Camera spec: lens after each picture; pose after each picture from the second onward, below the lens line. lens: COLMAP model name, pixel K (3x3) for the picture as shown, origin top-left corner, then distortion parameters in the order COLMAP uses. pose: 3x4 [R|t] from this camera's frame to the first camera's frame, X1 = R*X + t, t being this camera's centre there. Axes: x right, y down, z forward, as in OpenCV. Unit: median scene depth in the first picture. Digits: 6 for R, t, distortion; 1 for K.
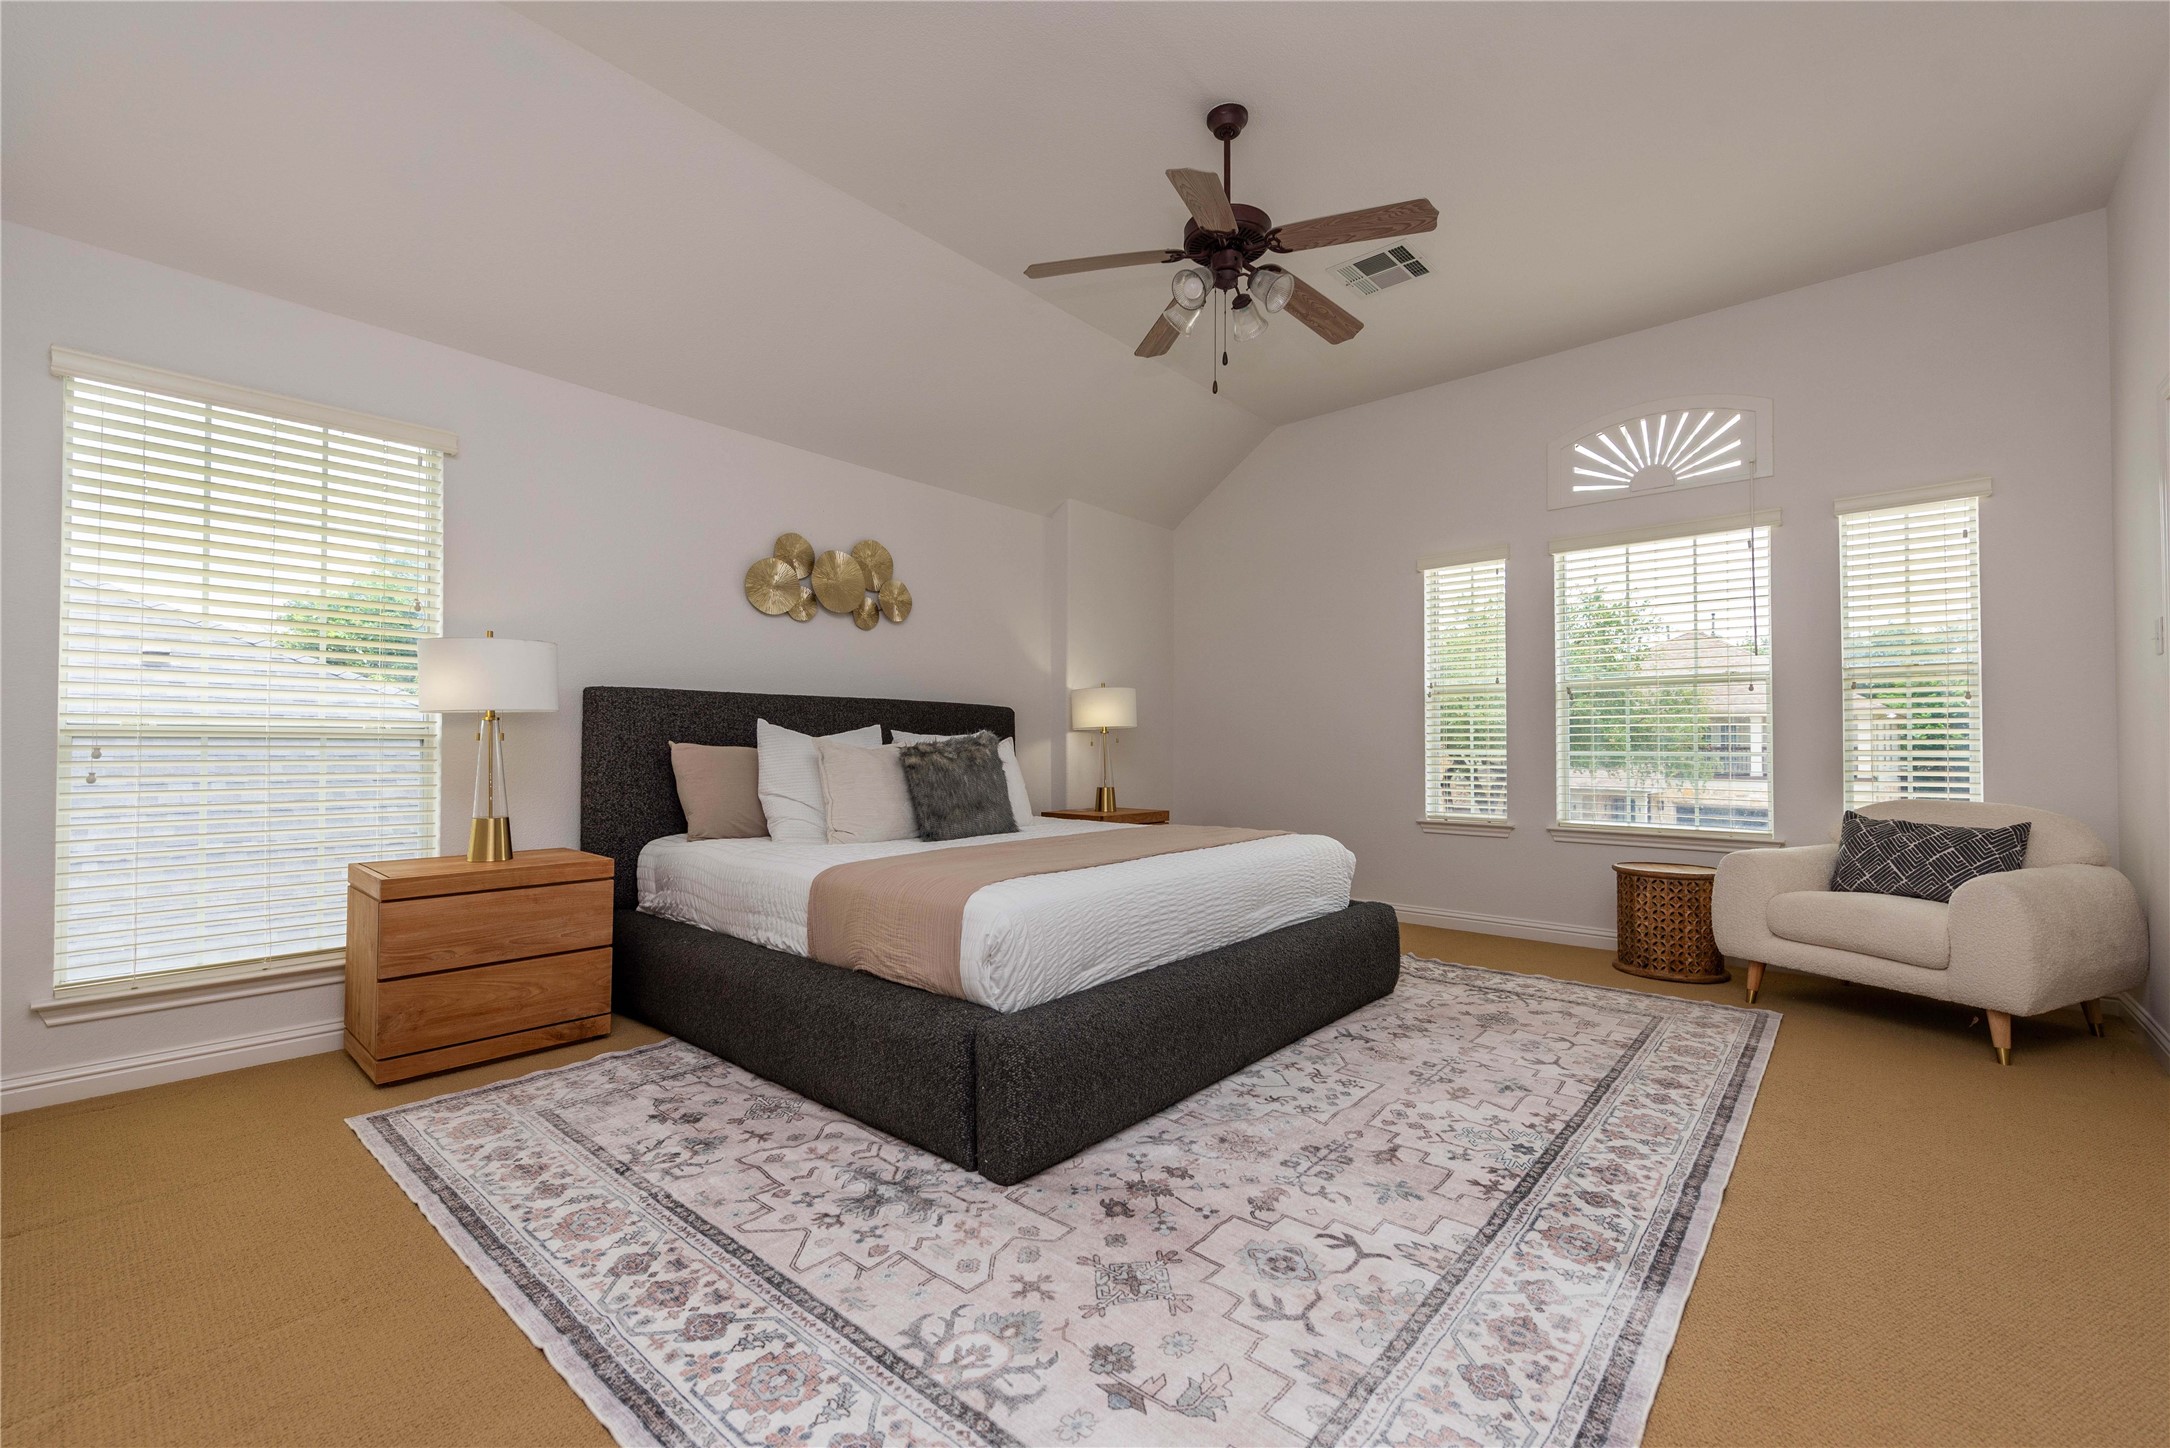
lens RADIAL K [[900.9, 0, 1086.7], [0, 900.9, 729.9], [0, 0, 1]] dist [0.012857, 0.000265]
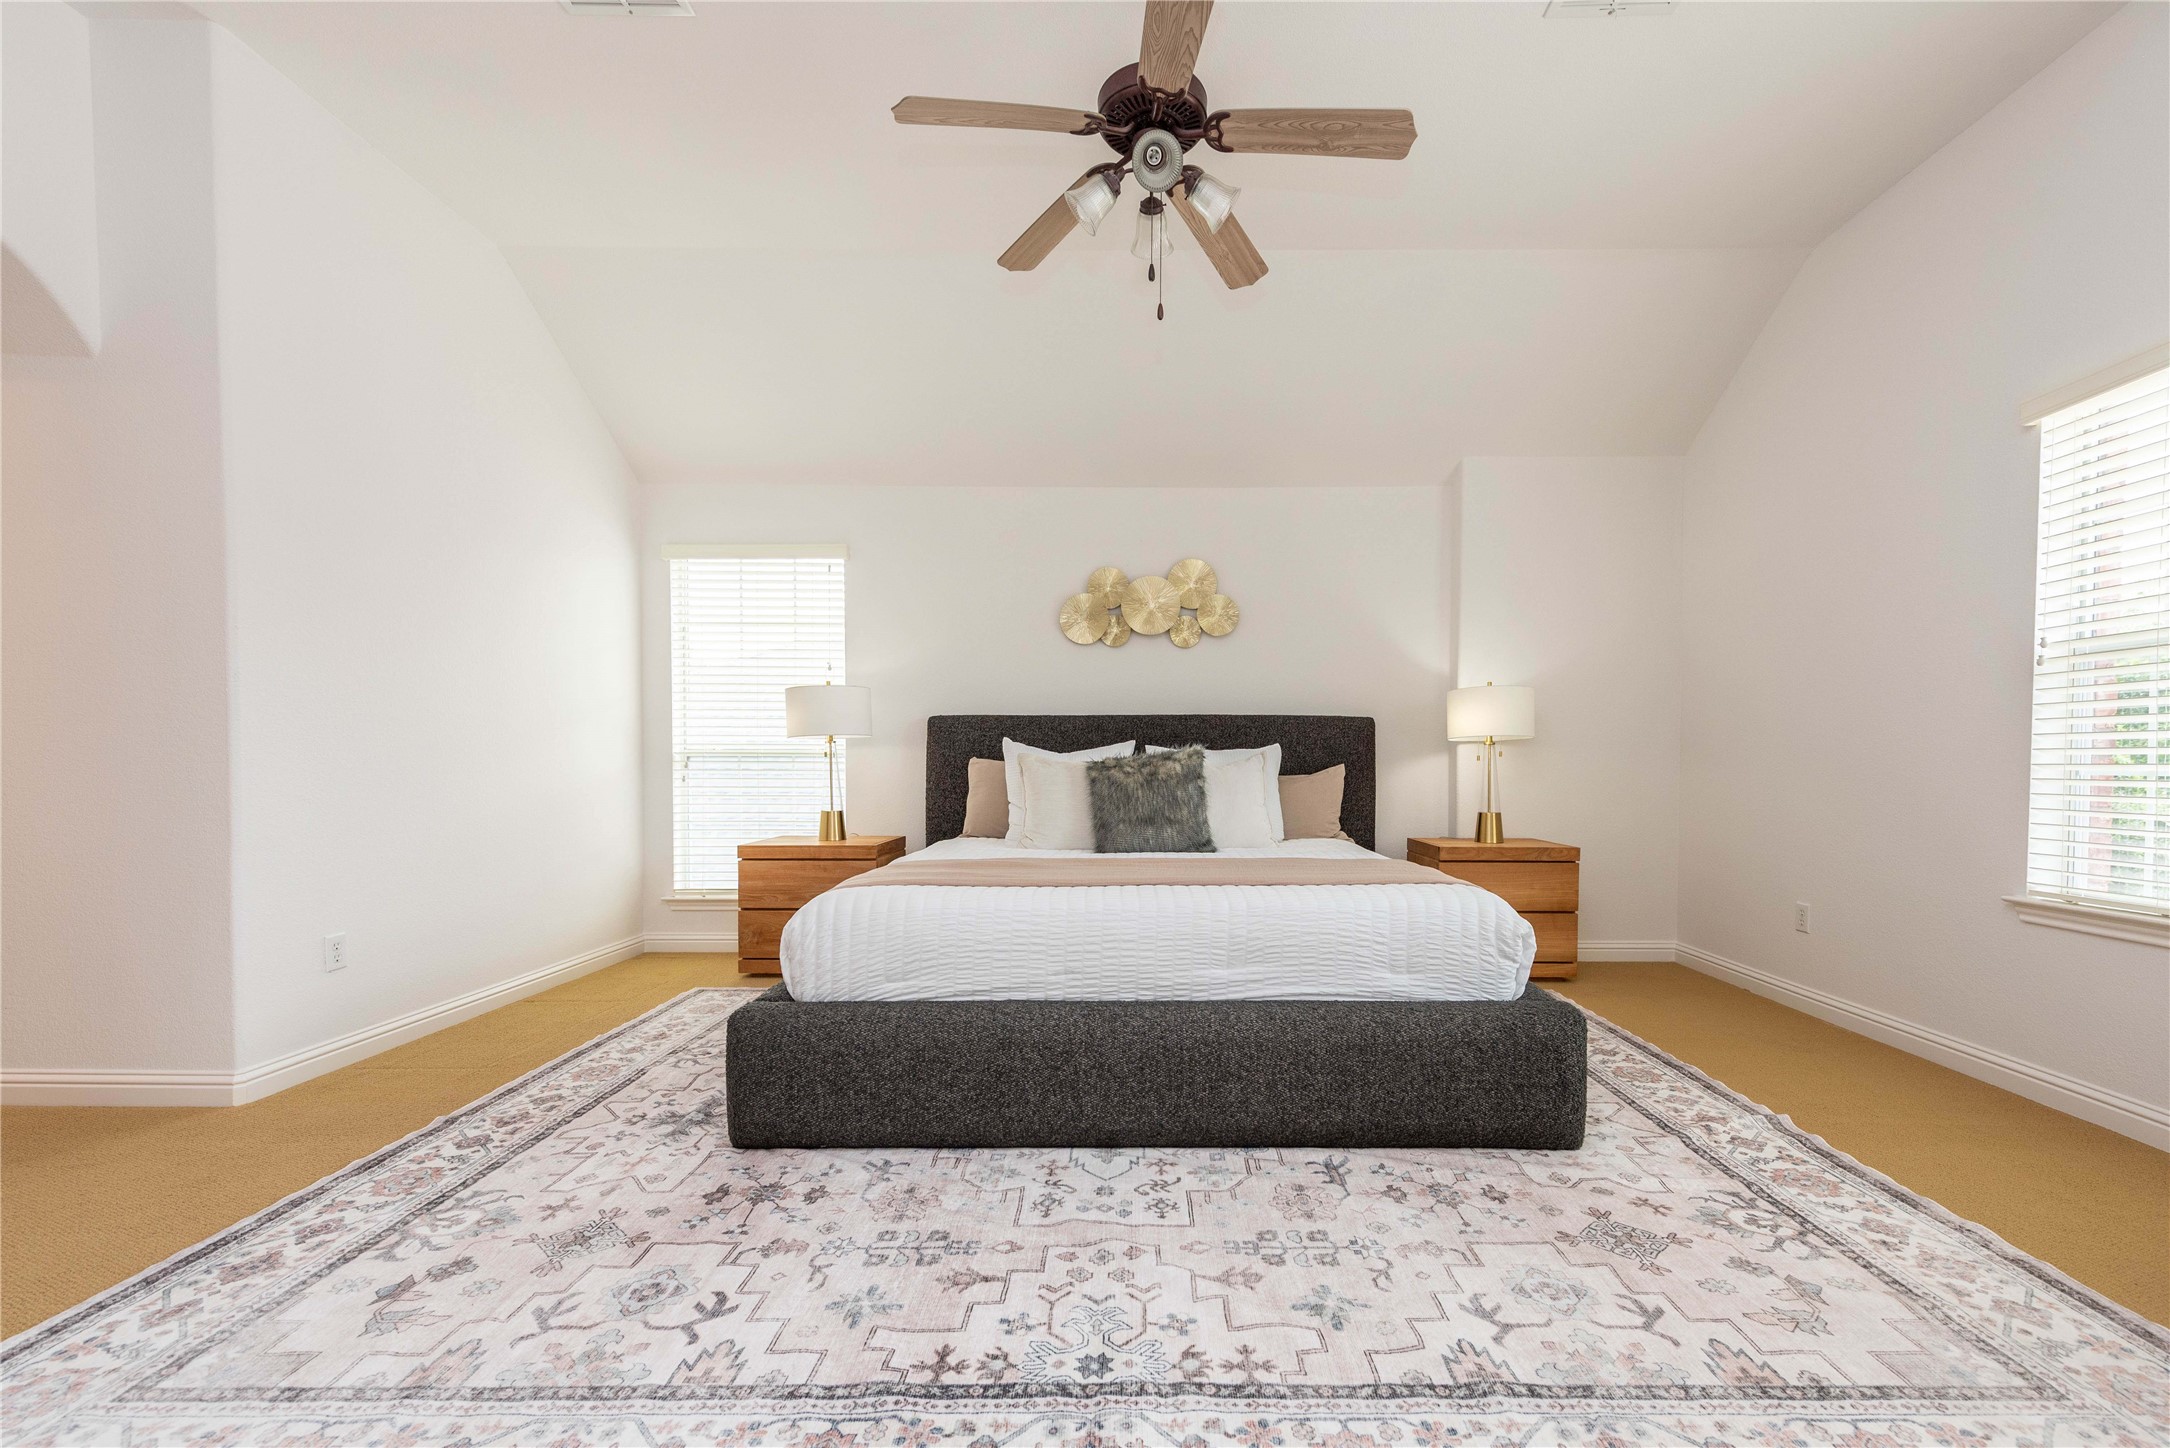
lens RADIAL K [[885.6, 0, 1147.8], [0, 885.6, 781.0], [0, 0, 1]] dist [0.012997, -0.001397]
pose [[0.654327, 0.013504, -0.756091, 0.886198], [0.014413, 0.999436, 0.030323, 0.017521], [0.756074, -0.030739, 0.653764, 0.554129]]
